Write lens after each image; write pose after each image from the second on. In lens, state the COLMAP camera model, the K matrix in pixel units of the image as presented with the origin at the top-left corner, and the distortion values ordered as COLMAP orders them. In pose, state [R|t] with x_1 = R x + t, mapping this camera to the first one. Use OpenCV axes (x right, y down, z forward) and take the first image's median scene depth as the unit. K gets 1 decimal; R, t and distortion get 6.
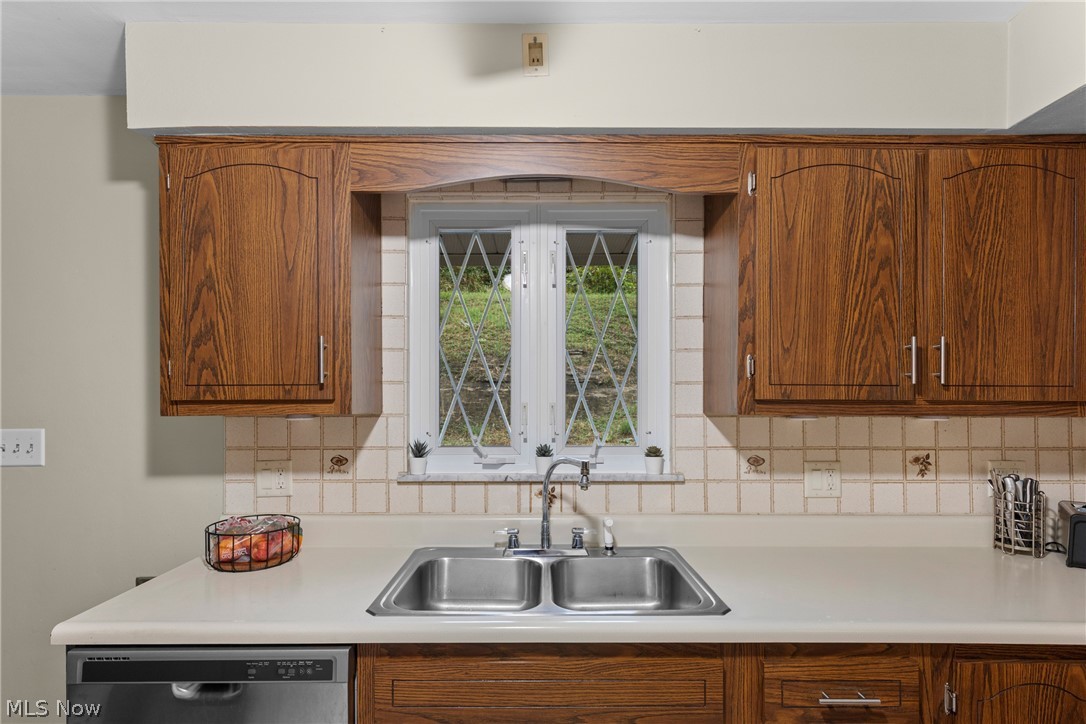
lens RADIAL K [[508.3, 0, 543.3], [0, 508.3, 398.9], [0, 0, 1]] dist [0.002102, 0.000174]
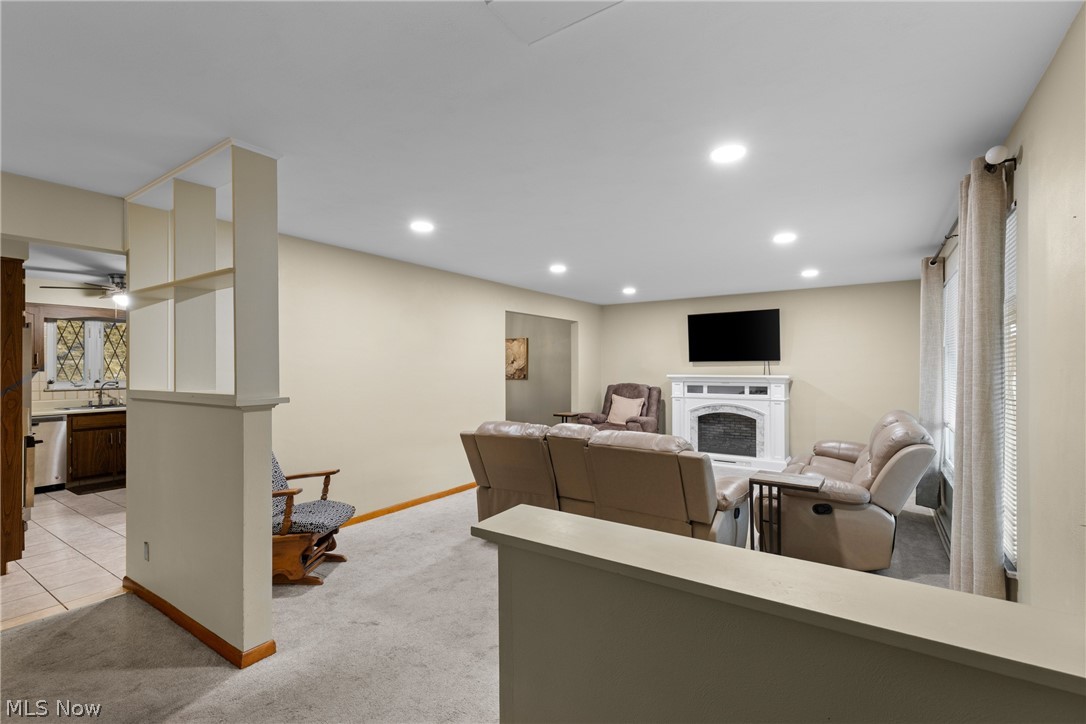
lens RADIAL K [[494.7, 0, 540.0], [0, 494.7, 367.2], [0, 0, 1]] dist [0.000888, 0.000015]
pose [[0.563067, -0.003677, 0.826403, -1.218201], [0.003033, 0.999993, 0.002382, -0.002228], [-0.826406, 0.001165, 0.563074, -3.888100]]
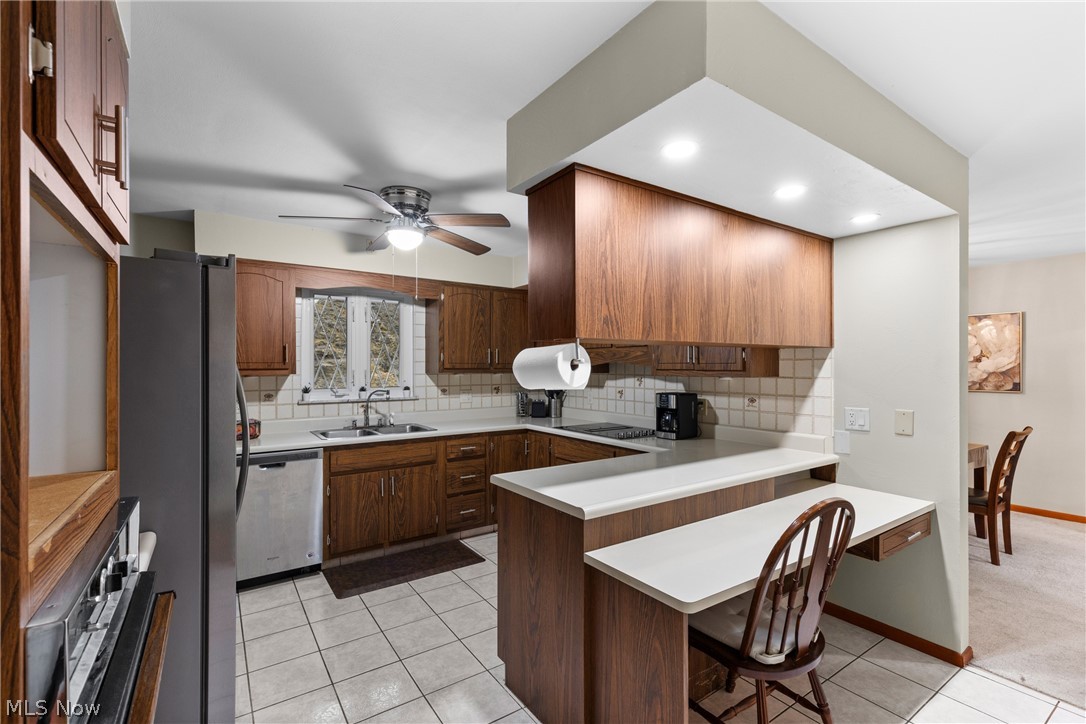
lens RADIAL K [[494.7, 0, 540.0], [0, 494.7, 367.2], [0, 0, 1]] dist [0.000888, 0.000015]
pose [[0.826663, -0.001420, 0.562696, -0.654065], [0.001145, 0.999999, 0.000842, -0.004757], [-0.562697, -0.000052, 0.826663, -1.495305]]
